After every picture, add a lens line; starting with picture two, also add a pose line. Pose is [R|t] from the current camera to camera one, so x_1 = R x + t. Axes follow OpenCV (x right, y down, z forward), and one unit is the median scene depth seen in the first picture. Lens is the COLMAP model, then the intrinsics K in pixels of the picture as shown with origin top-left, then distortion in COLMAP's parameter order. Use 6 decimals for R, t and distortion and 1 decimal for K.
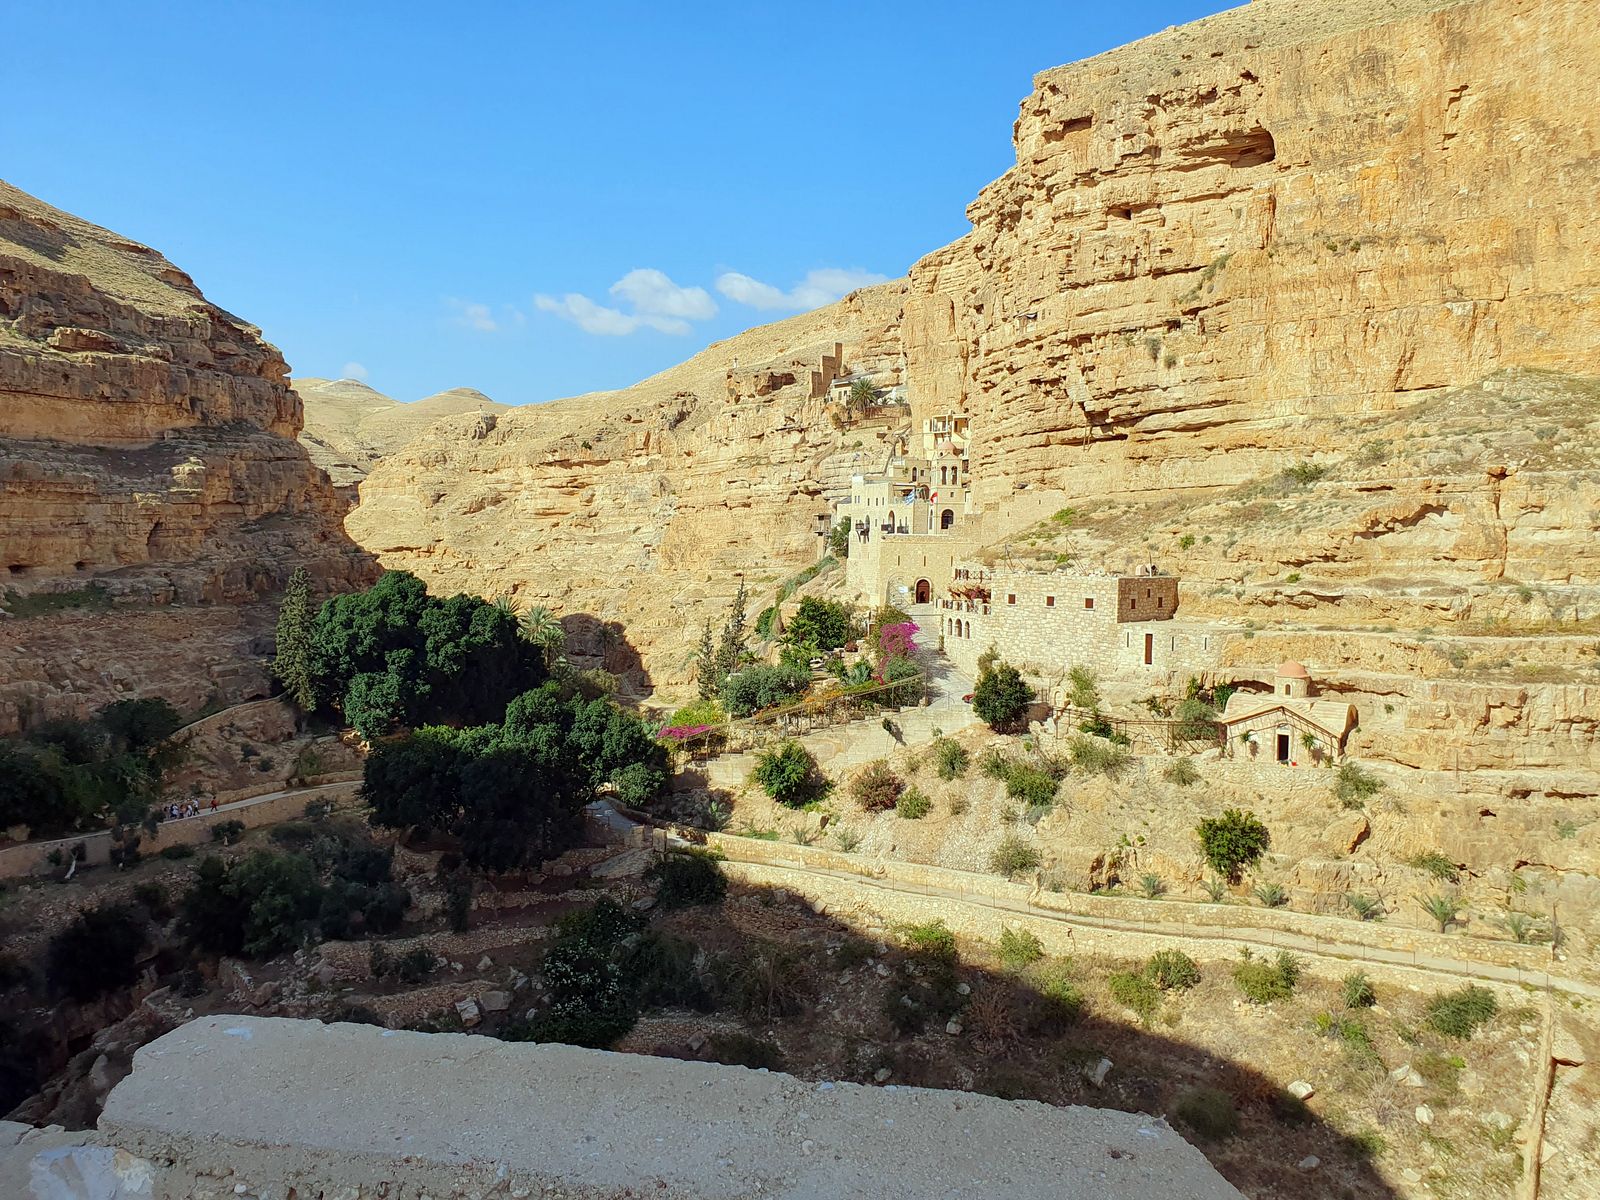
lens RADIAL K [[1224.9, 0, 803.5], [0, 1224.9, 595.6], [0, 0, 1]] dist [0.010858, 0.002084]
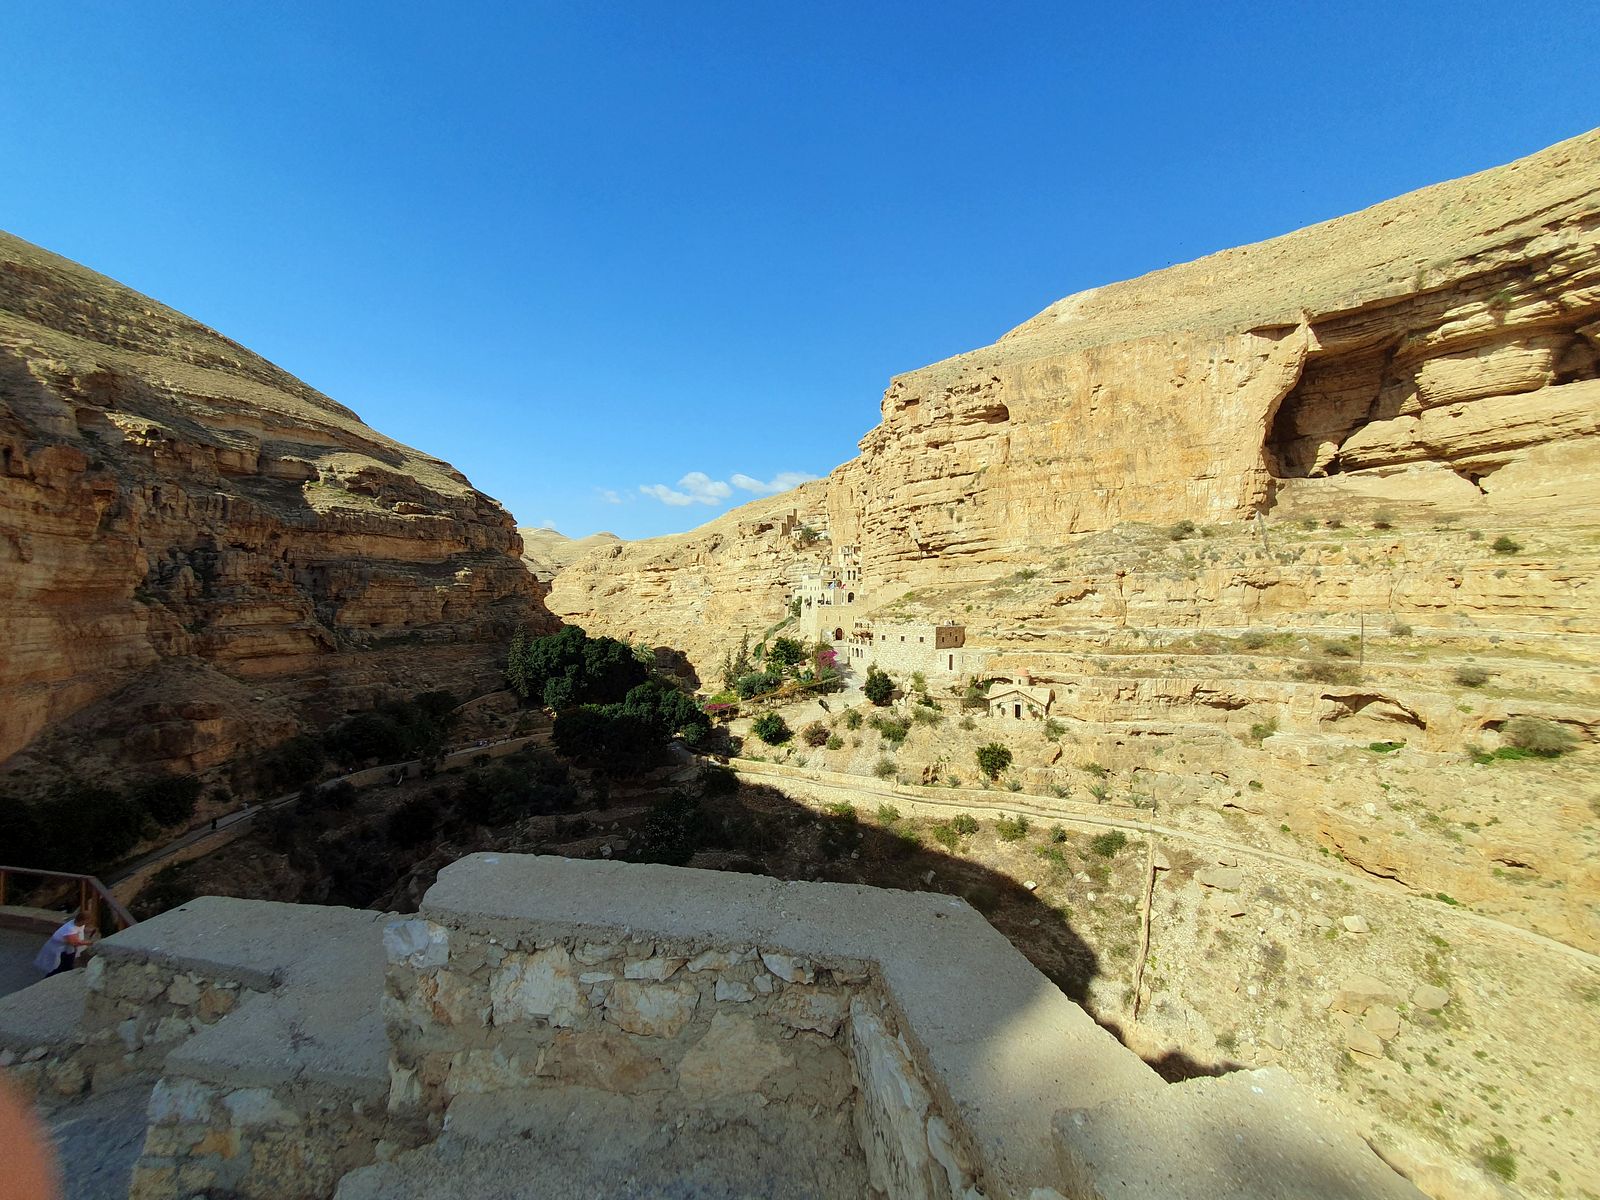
lens RADIAL K [[629.0, 0, 793.7], [0, 629.0, 606.9], [0, 0, 1]] dist [-0.002877, 0.003869]
pose [[0.999669, -0.004438, 0.025346, 0.000258], [0.005627, 0.998877, -0.047049, 0.000217], [-0.025109, 0.047176, 0.998571, -0.014863]]
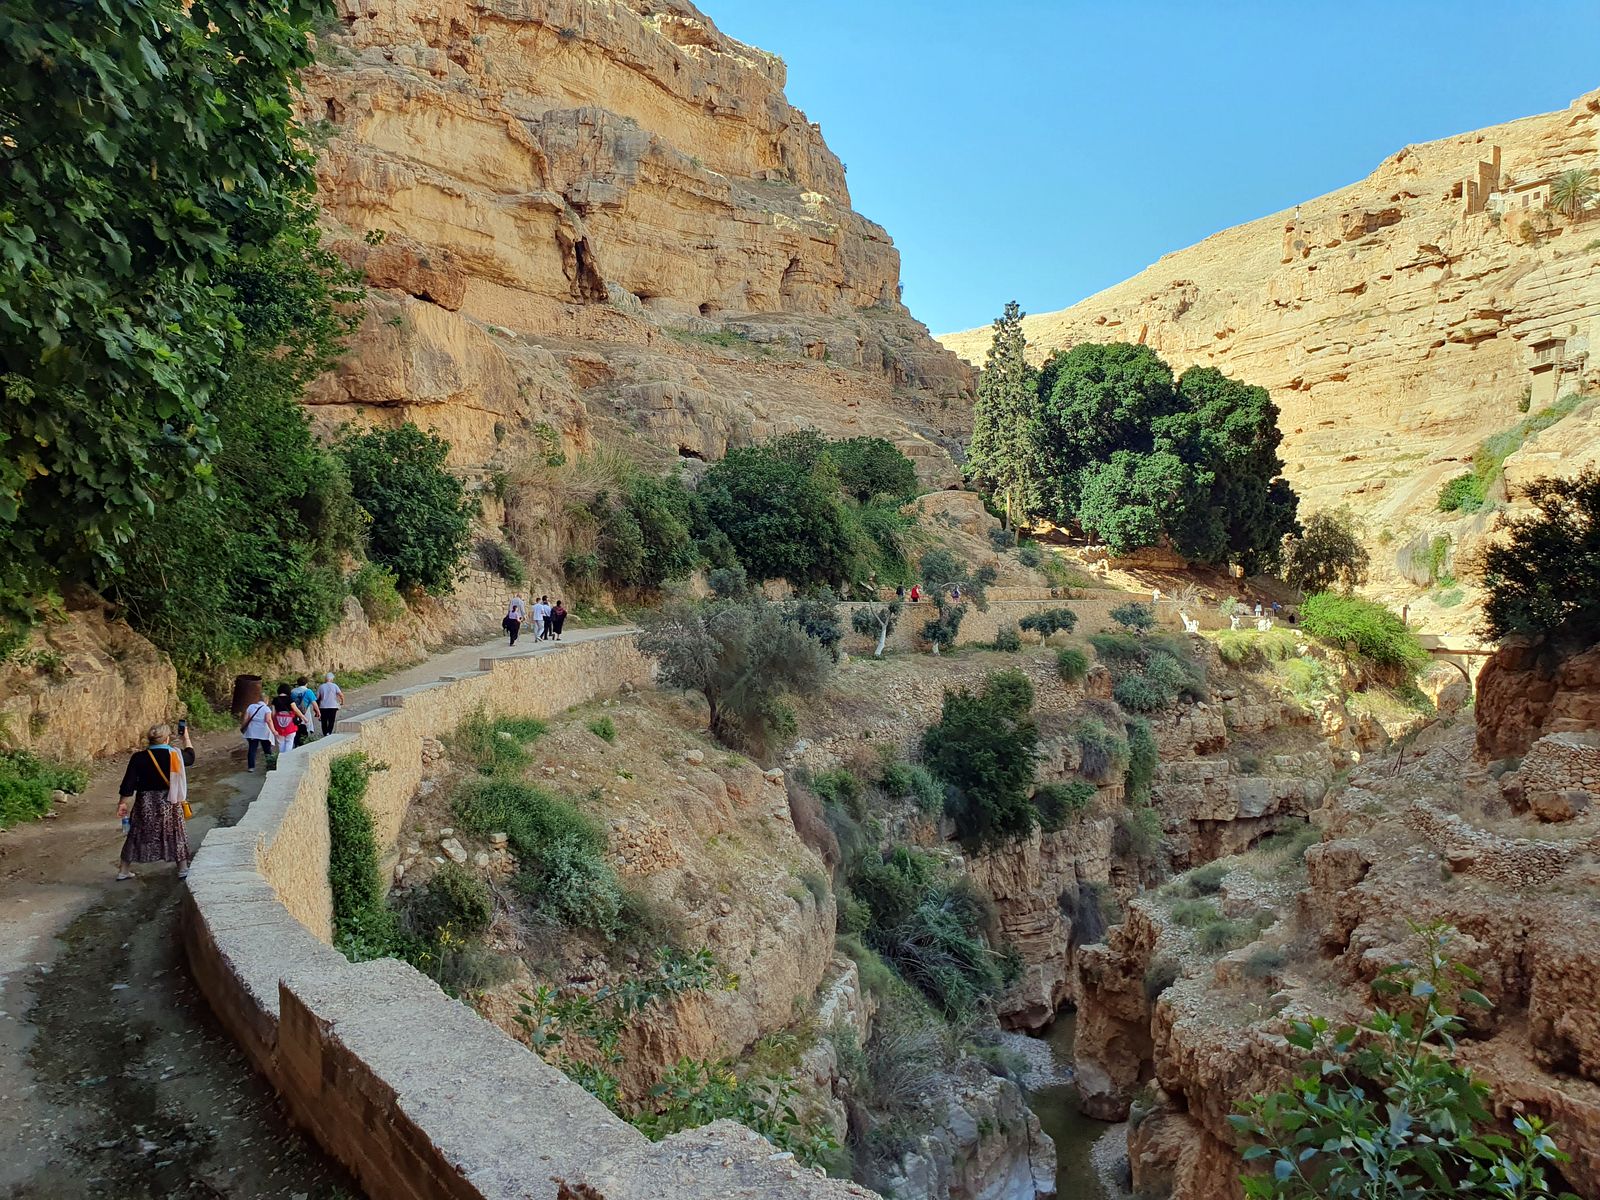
lens RADIAL K [[1237.1, 0, 800.0], [0, 1237.1, 600.0], [0, 0, 1]] dist [0.018959, 0.000708]
pose [[0.981368, 0.008158, -0.191964, -0.477413], [-0.015187, 0.999266, -0.035176, 0.203964], [0.191536, 0.037436, 0.980771, 0.378425]]
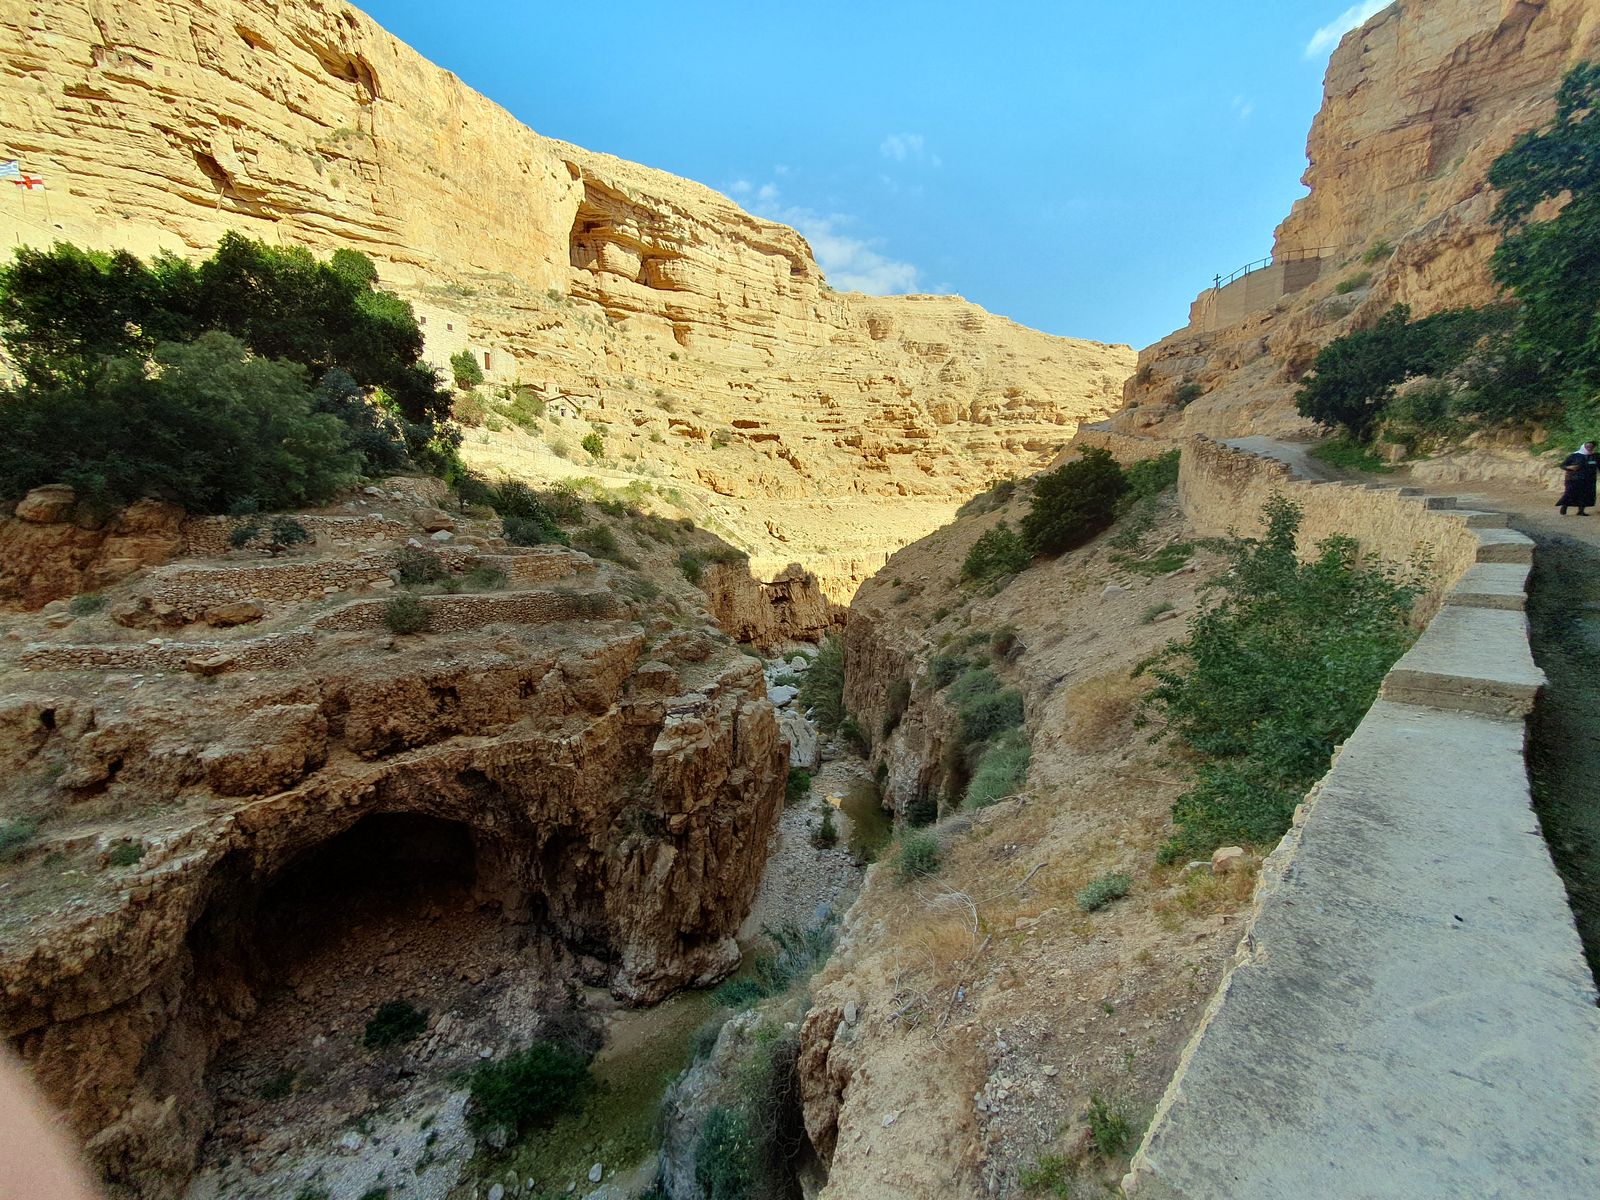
lens RADIAL K [[629.0, 0, 793.7], [0, 629.0, 606.9], [0, 0, 1]] dist [-0.002877, 0.003869]
pose [[-0.186715, -0.137843, 0.972696, -0.573725], [0.035694, 0.988502, 0.146935, 0.211939], [-0.981765, 0.062154, -0.179648, 0.527758]]
